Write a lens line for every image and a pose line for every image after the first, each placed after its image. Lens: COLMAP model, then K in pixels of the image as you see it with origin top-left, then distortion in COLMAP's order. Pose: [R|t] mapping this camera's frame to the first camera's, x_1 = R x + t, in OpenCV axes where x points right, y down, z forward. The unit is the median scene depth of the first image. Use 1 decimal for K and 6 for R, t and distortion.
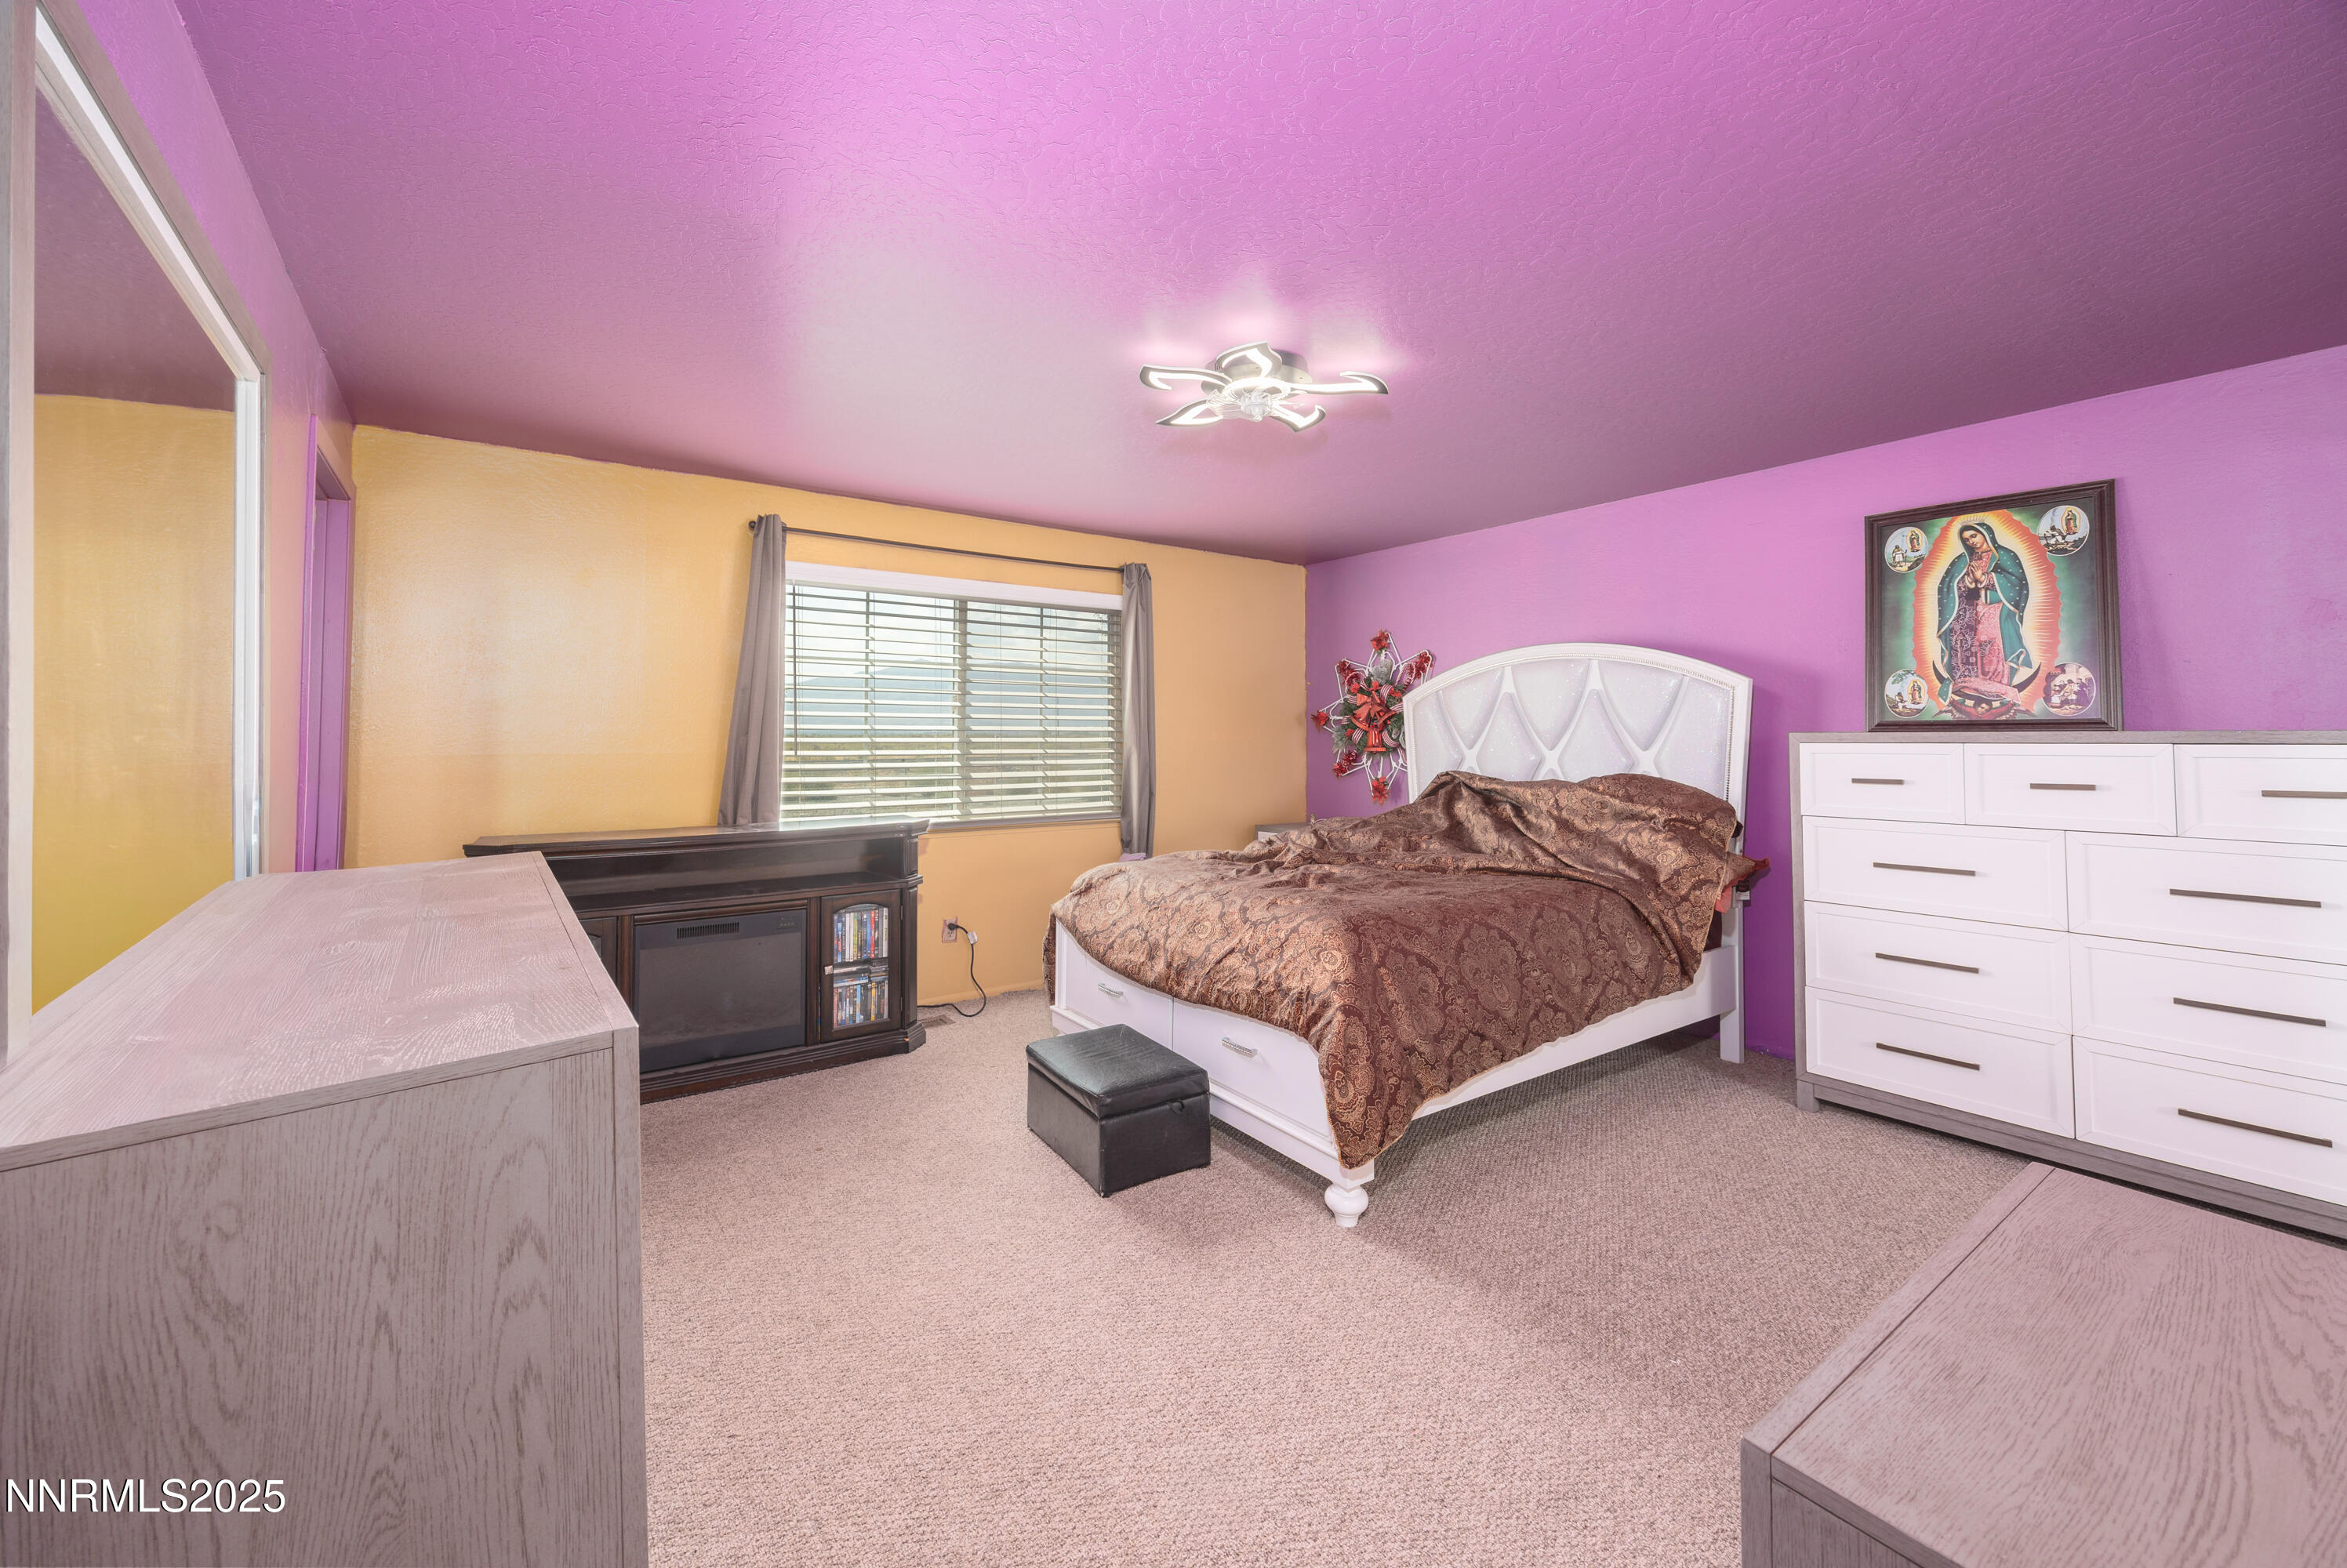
lens RADIAL K [[949.3, 0, 1170.7], [0, 949.3, 714.5], [0, 0, 1]] dist [-0.000416, -0.000044]
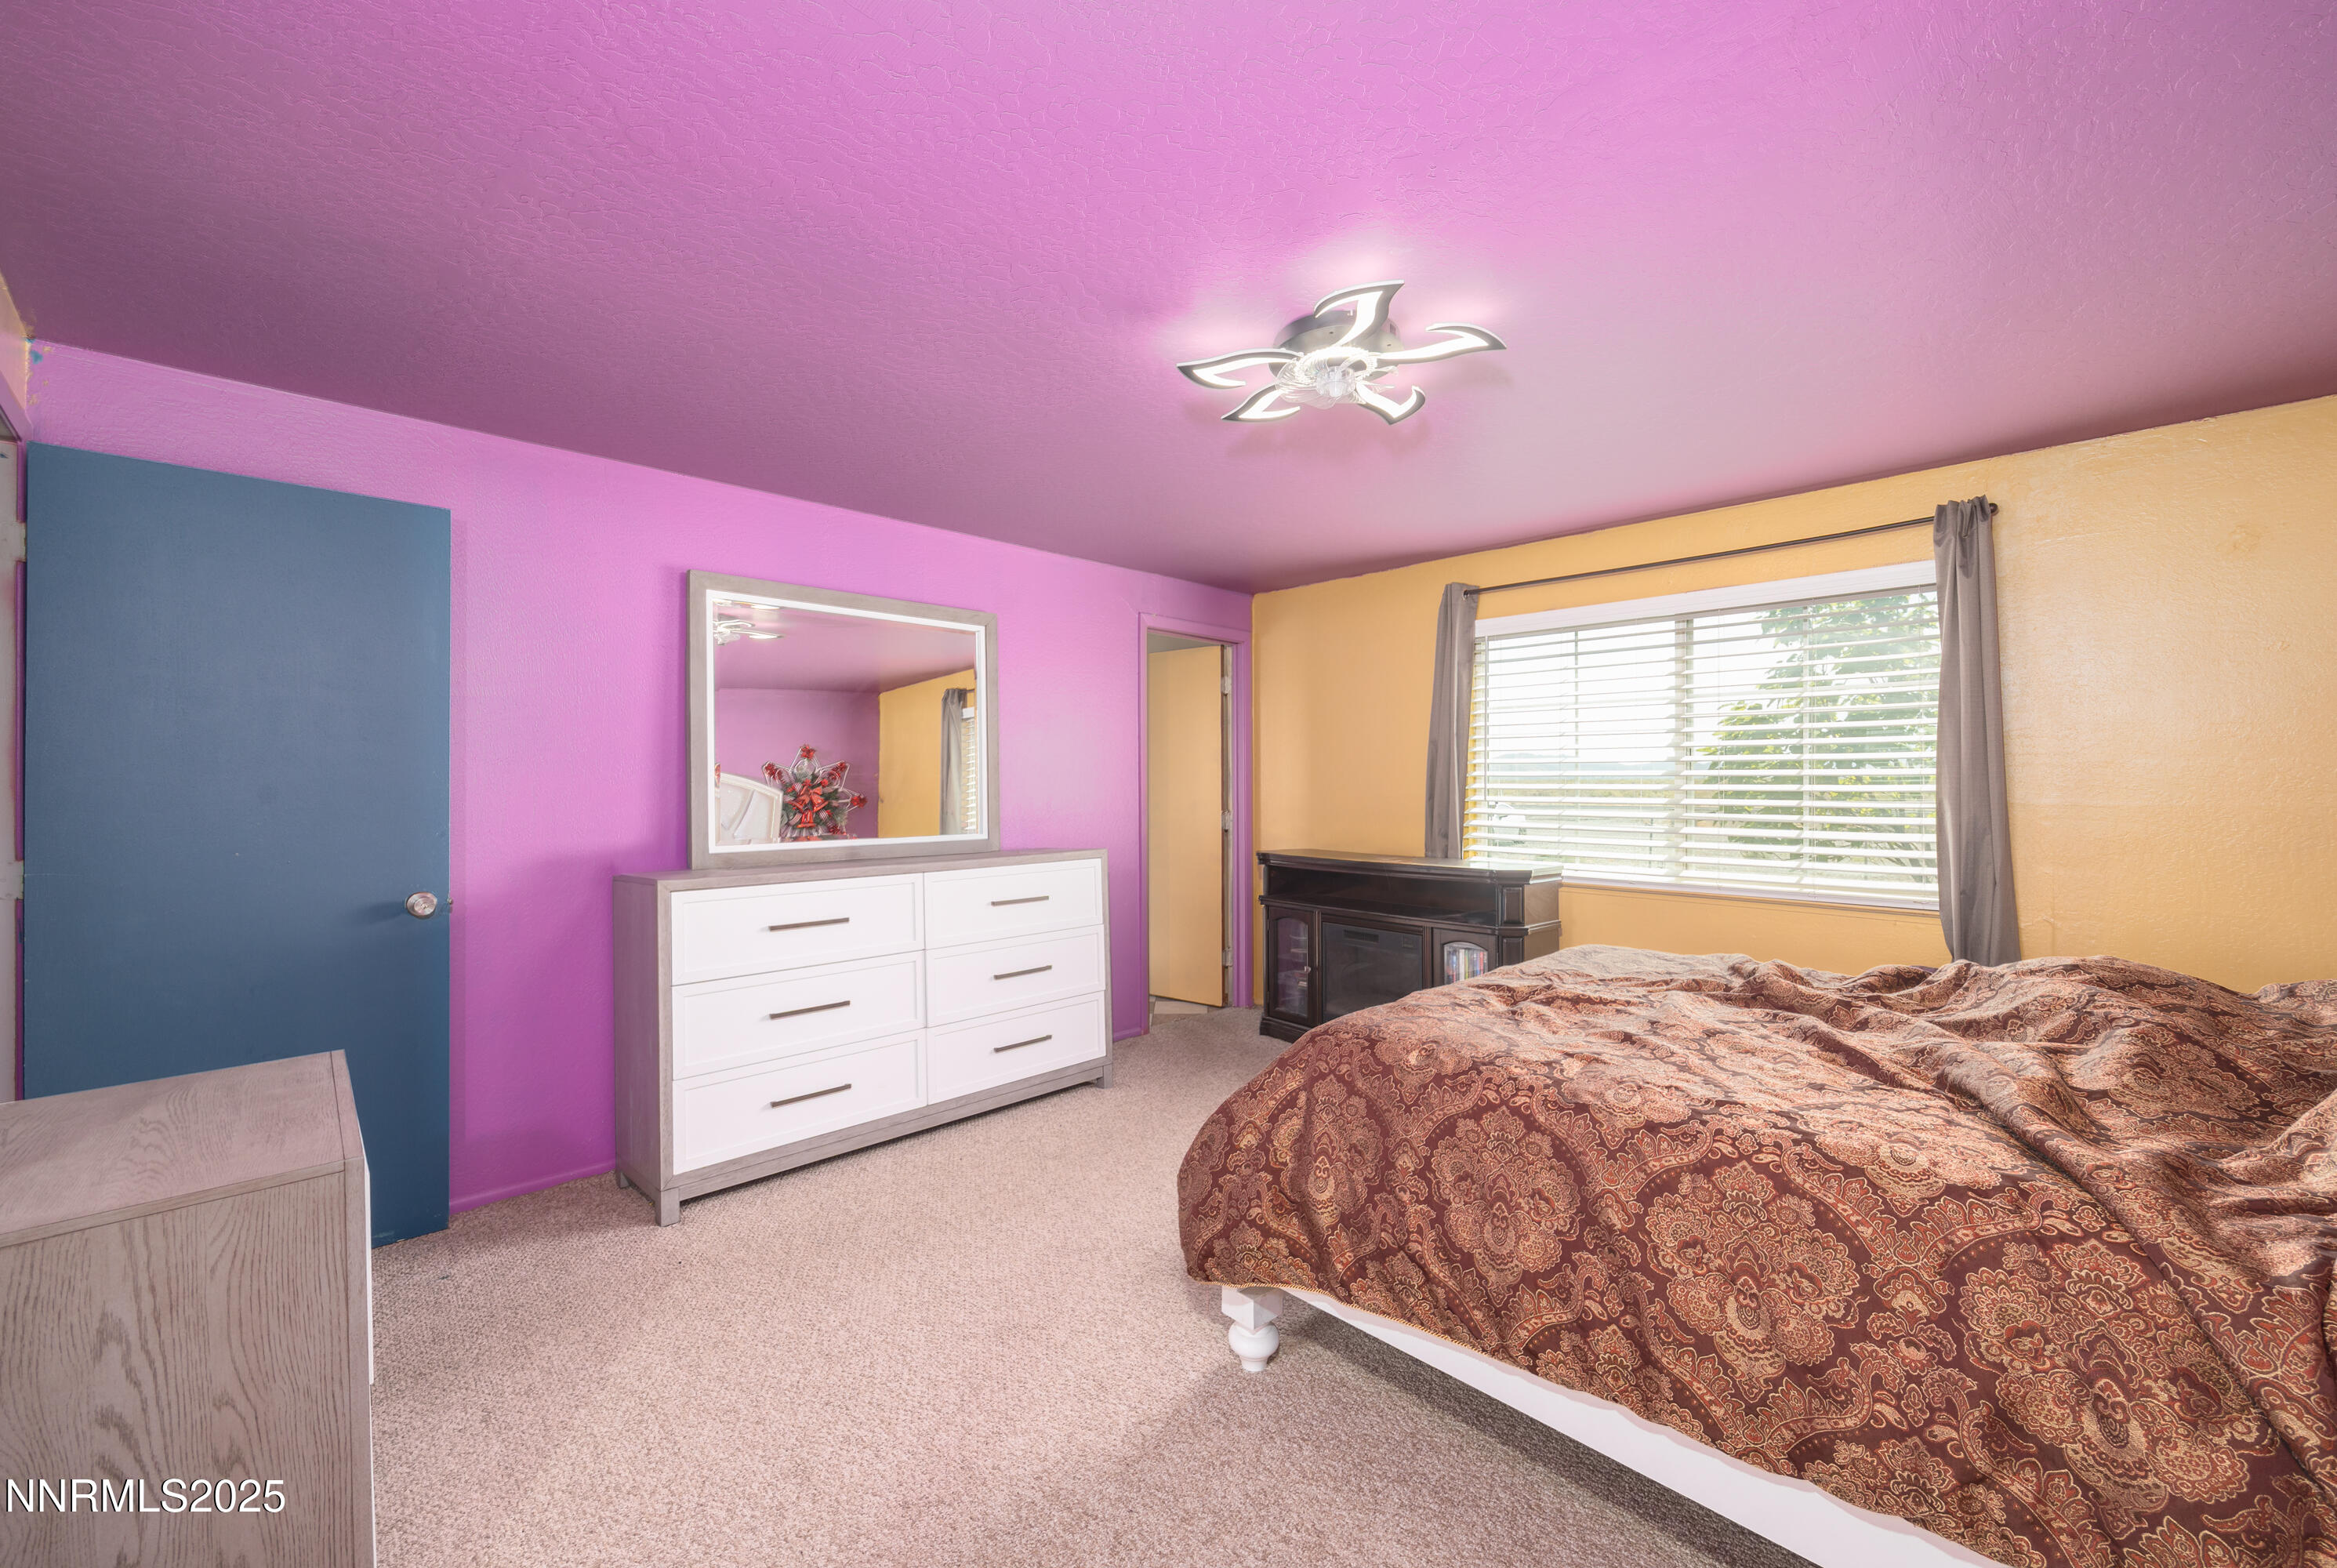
lens RADIAL K [[917.9, 0, 1168.5], [0, 917.9, 784.0], [0, 0, 1]] dist [-0.000737, -0.000052]
pose [[0.145701, 0.005979, -0.989311, 0.618779], [0.022823, 0.999695, 0.009403, 0.007463], [0.989065, -0.023949, 0.145520, 0.519952]]
